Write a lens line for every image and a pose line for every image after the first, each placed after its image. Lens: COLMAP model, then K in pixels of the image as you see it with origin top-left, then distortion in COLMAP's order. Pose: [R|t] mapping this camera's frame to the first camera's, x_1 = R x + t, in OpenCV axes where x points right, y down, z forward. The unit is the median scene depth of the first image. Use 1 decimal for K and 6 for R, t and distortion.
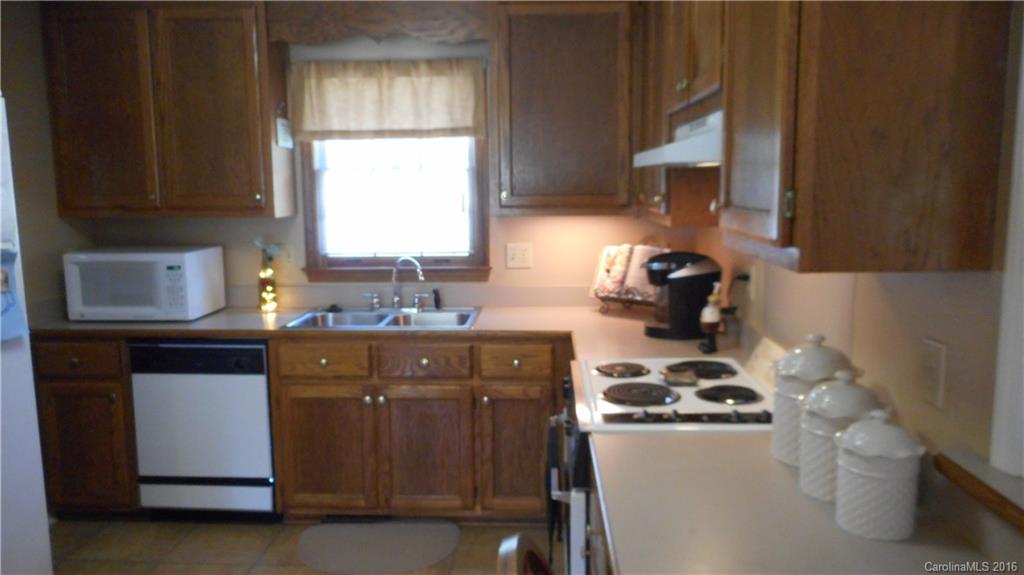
lens RADIAL K [[762.0, 0, 509.1], [0, 762.0, 287.4], [0, 0, 1]] dist [-0.002300, 0.007357]
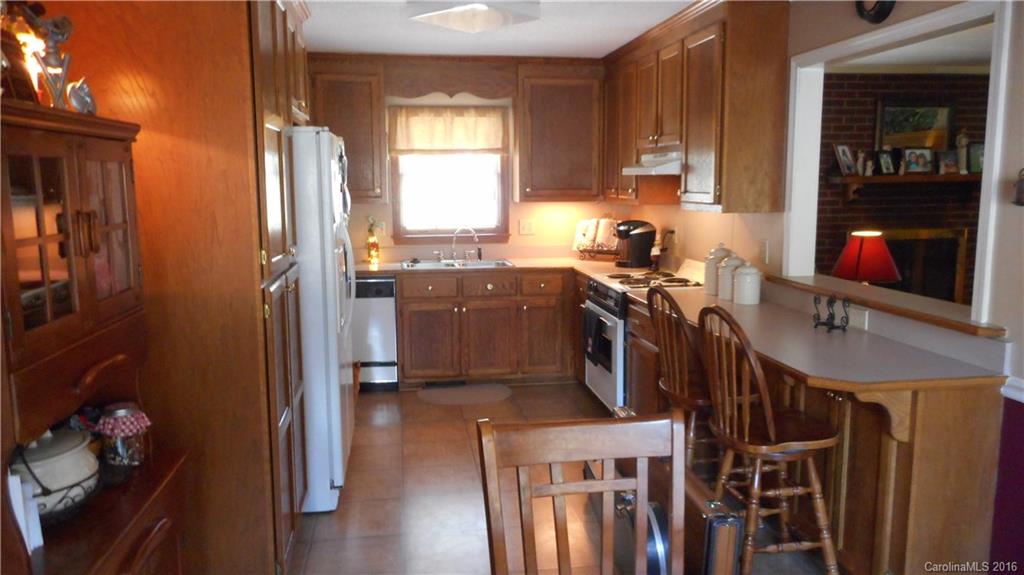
lens RADIAL K [[762.0, 0, 512.3], [0, 762.0, 285.8], [0, 0, 1]] dist [-0.002300, 0.007357]
pose [[0.980265, -0.023460, 0.196289, -0.384631], [0.023539, 0.999721, 0.001931, 0.090575], [-0.196280, 0.002728, 0.980544, -0.666871]]
